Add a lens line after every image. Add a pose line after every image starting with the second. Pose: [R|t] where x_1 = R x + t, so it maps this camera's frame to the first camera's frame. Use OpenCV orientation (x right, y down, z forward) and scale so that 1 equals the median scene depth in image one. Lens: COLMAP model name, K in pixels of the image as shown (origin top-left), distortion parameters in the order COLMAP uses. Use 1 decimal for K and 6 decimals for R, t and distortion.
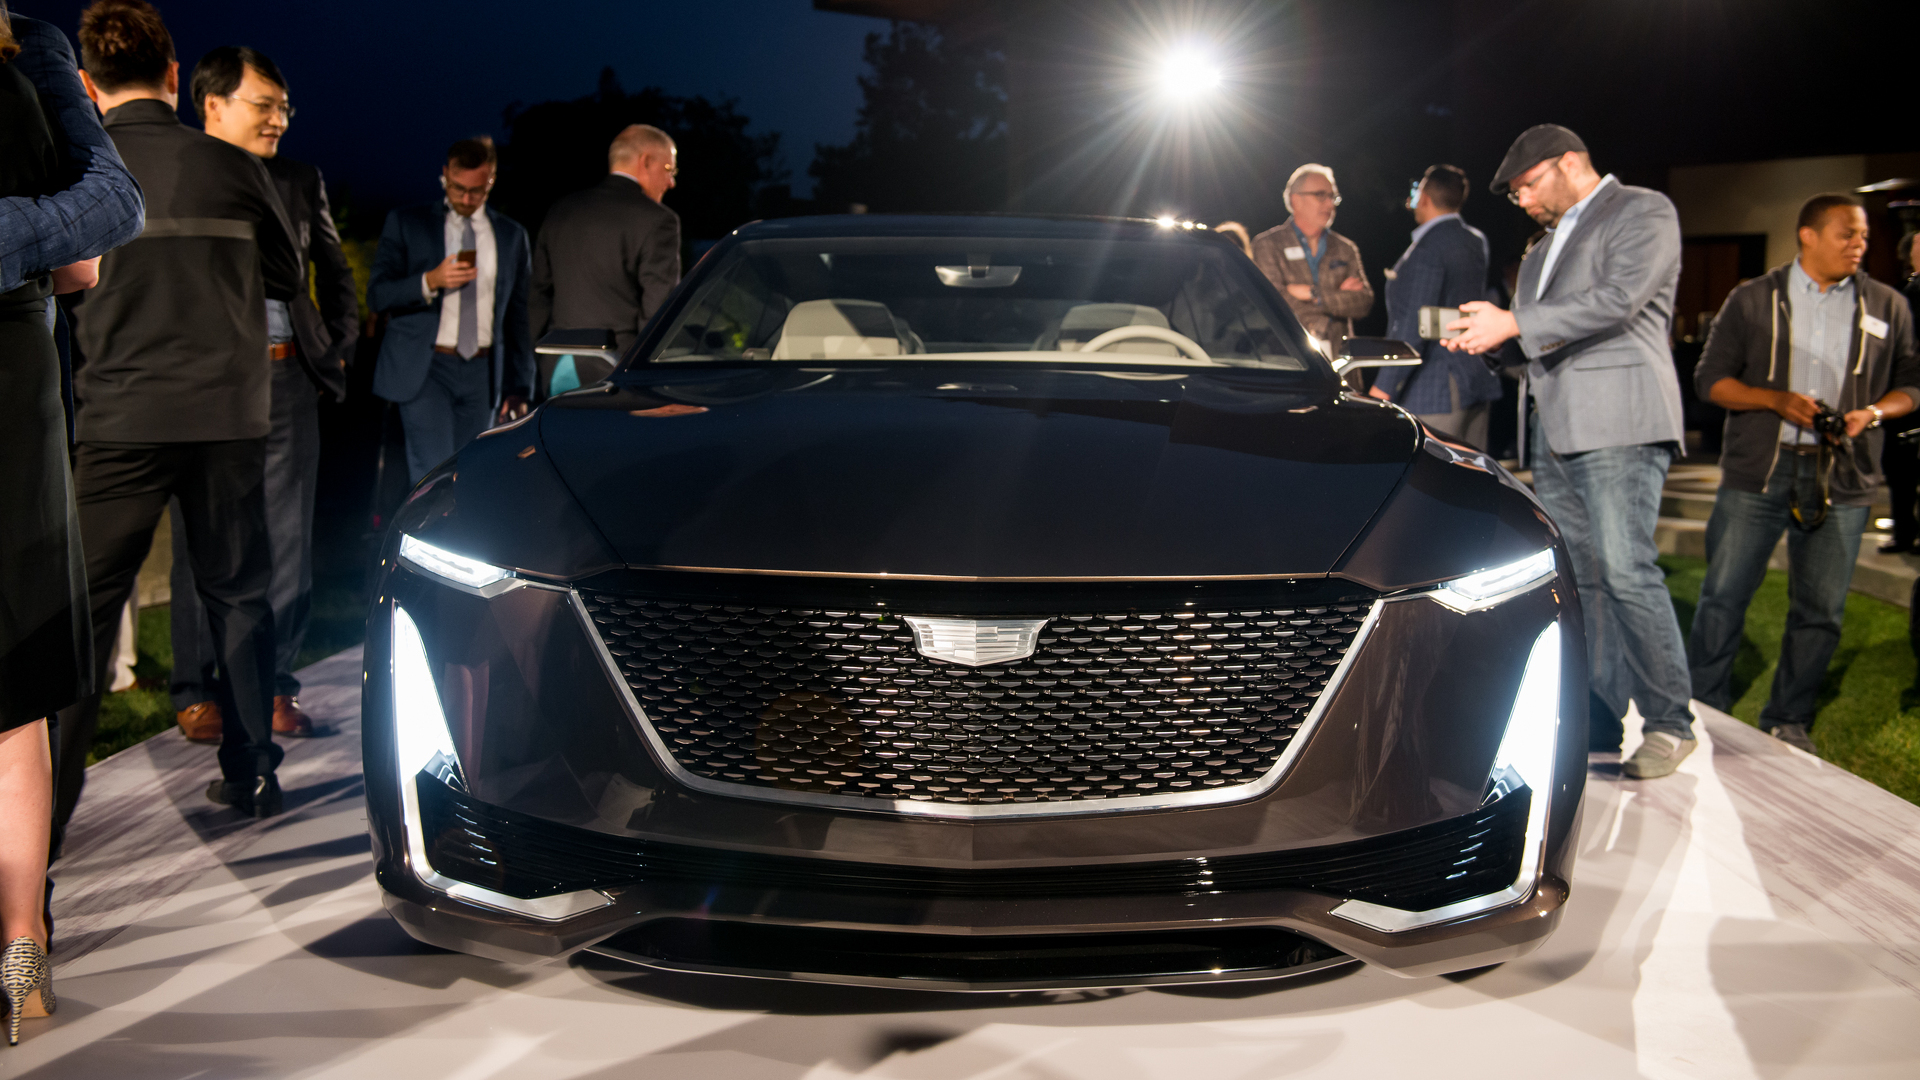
lens RADIAL K [[1912.9, 0, 960.0], [0, 1912.9, 540.0], [0, 0, 1]] dist [-0.004715, -0.002049]
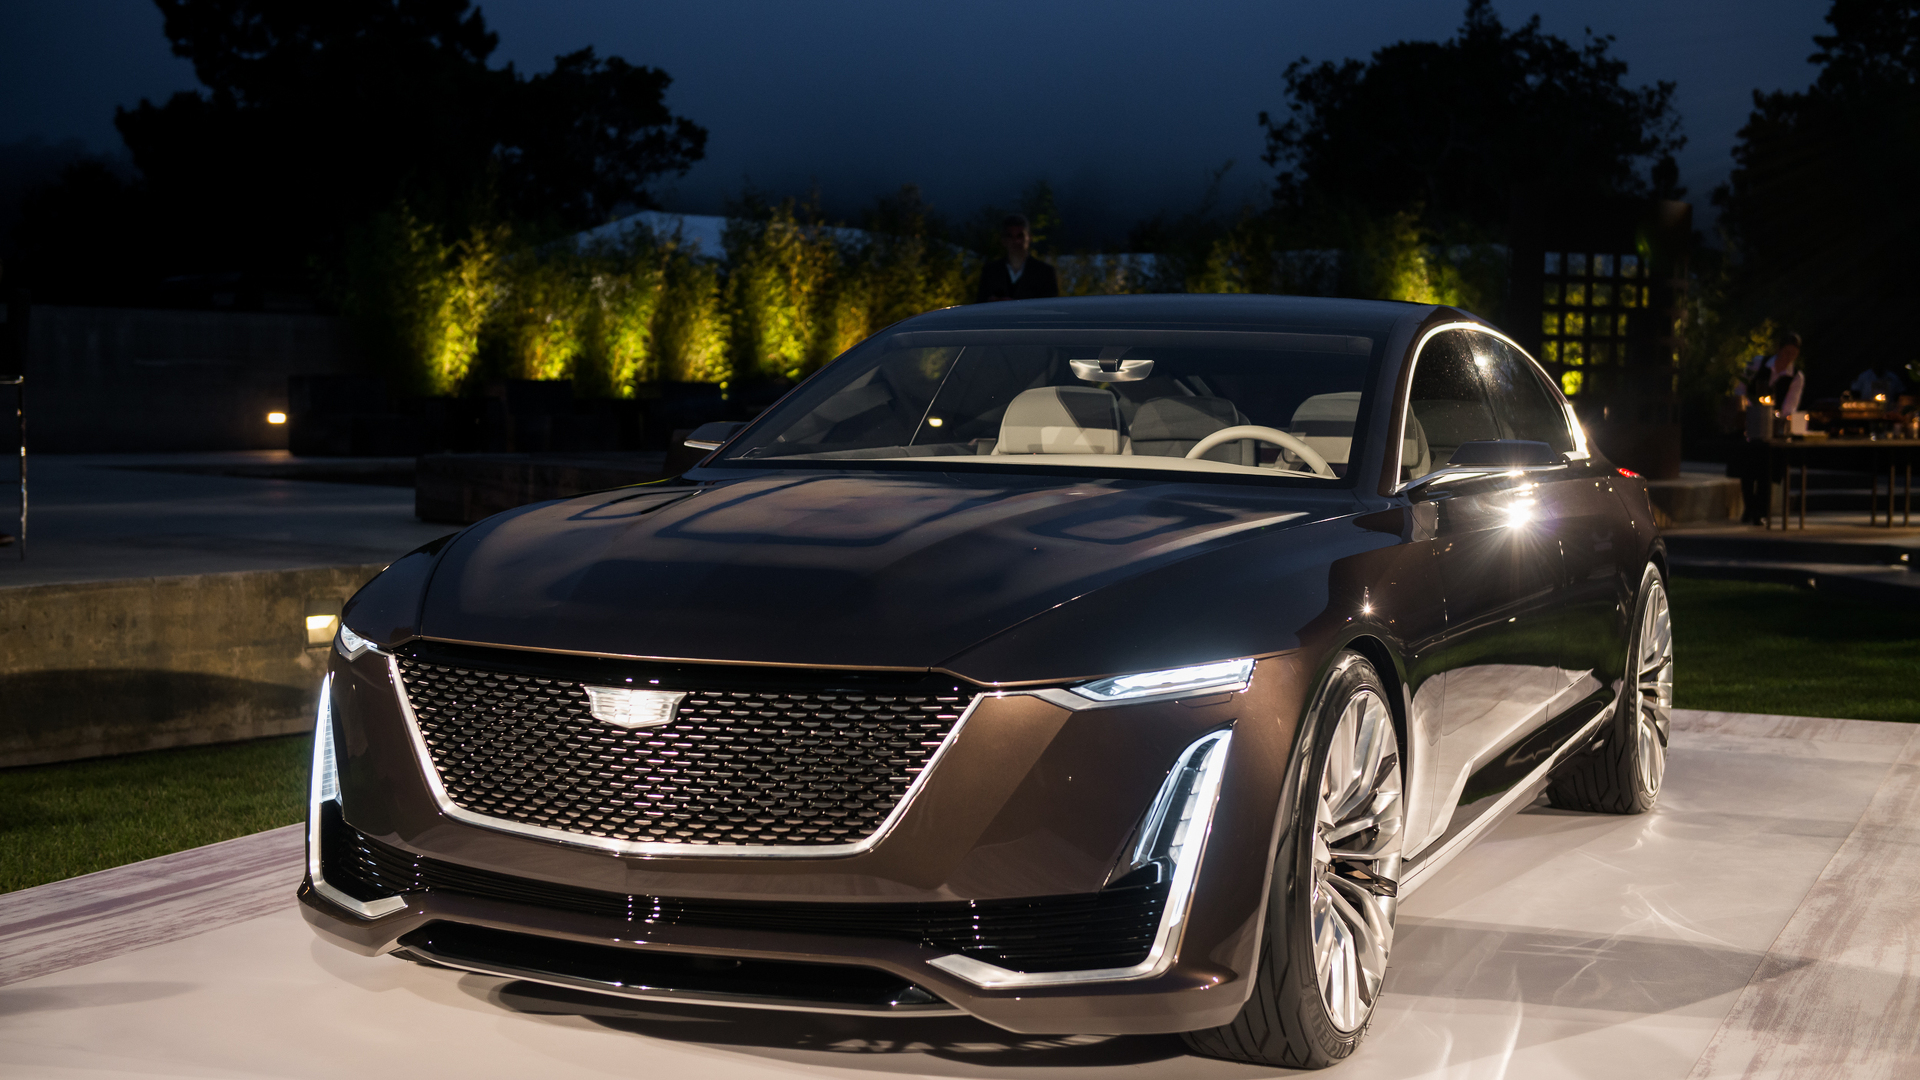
lens RADIAL K [[2956.8, 0, 962.1], [0, 2956.8, 594.4], [0, 0, 1]] dist [0.151573, -0.031780]
pose [[0.909130, 0.031683, -0.415307, 0.954879], [-0.042236, 0.998976, -0.016246, 0.001502], [0.414366, 0.032310, 0.909536, -0.631239]]
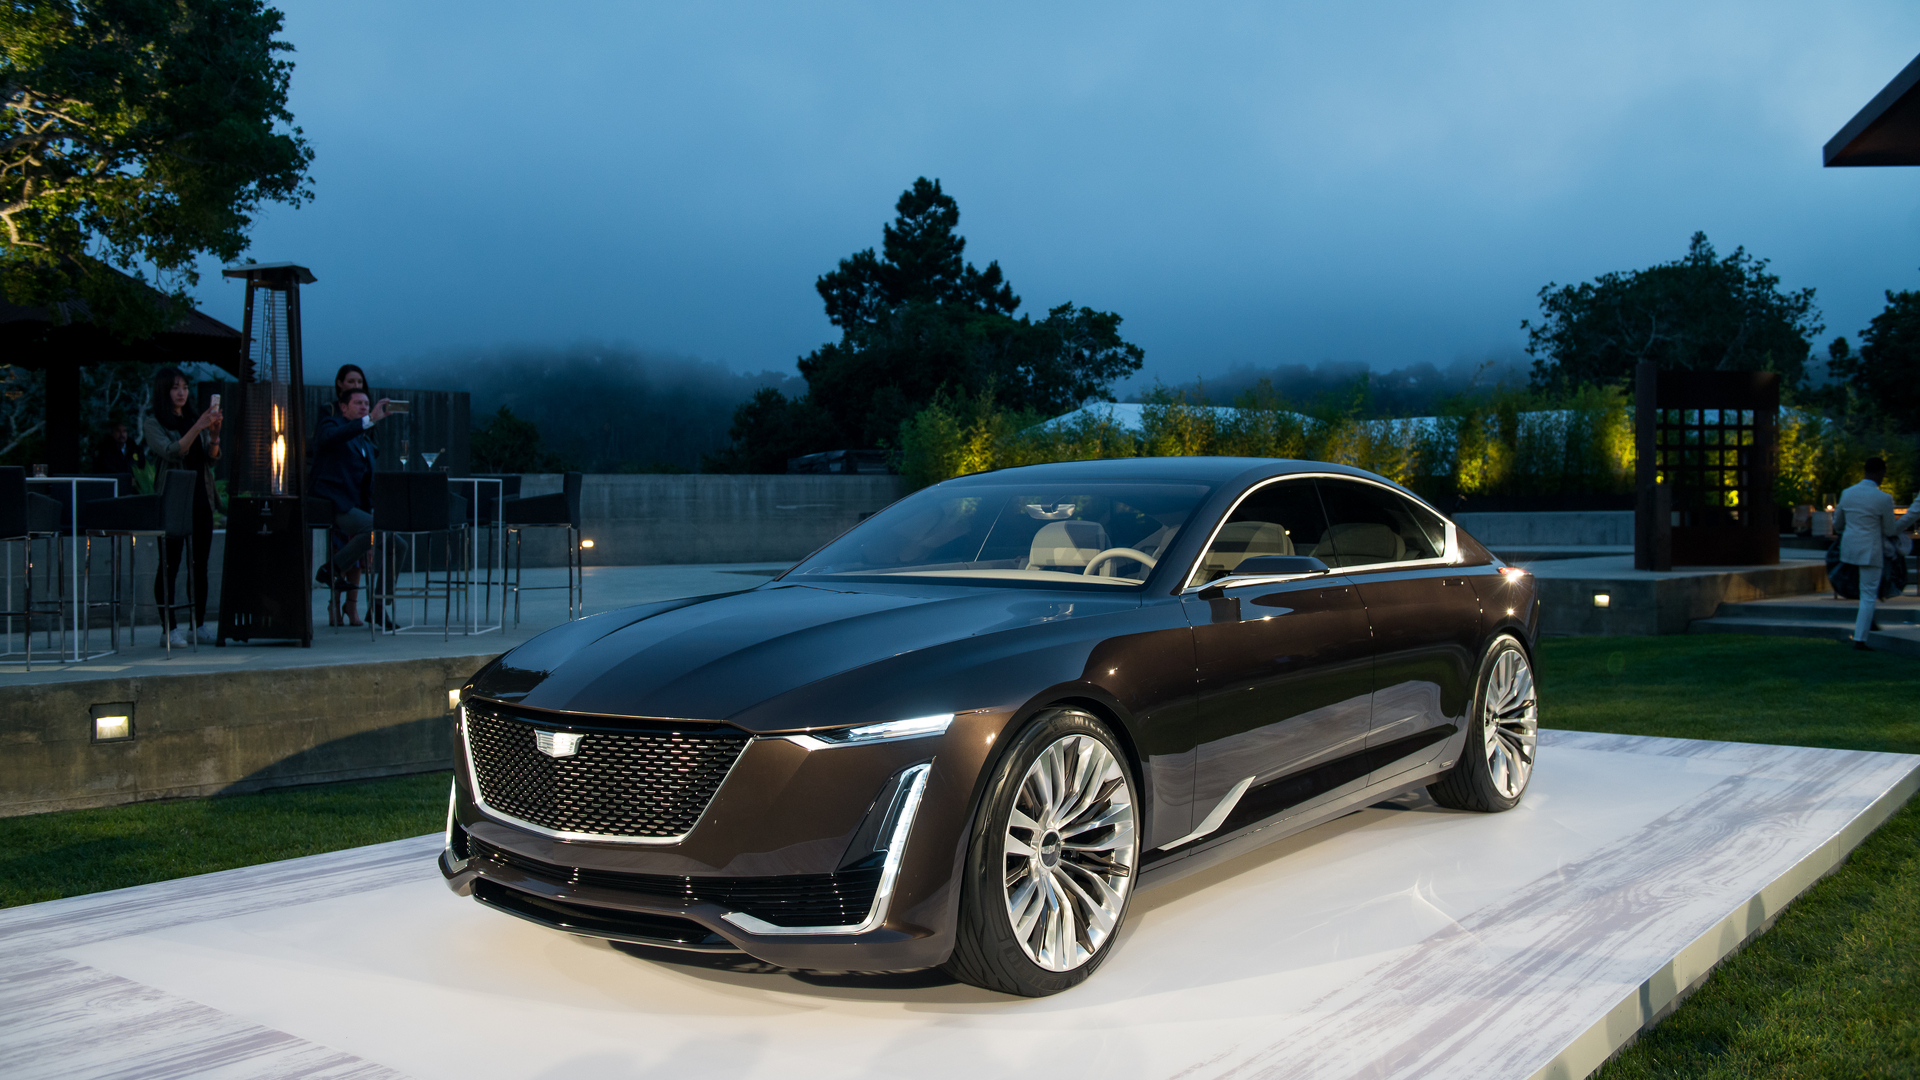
lens RADIAL K [[1869.0, 0, 960.0], [0, 1869.0, 540.0], [0, 0, 1]] dist [0.006934, -0.004962]
pose [[0.764078, -0.005341, -0.645102, 1.465346], [-0.040943, 0.997548, -0.056753, -0.059011], [0.643824, 0.069776, 0.761986, -0.177024]]
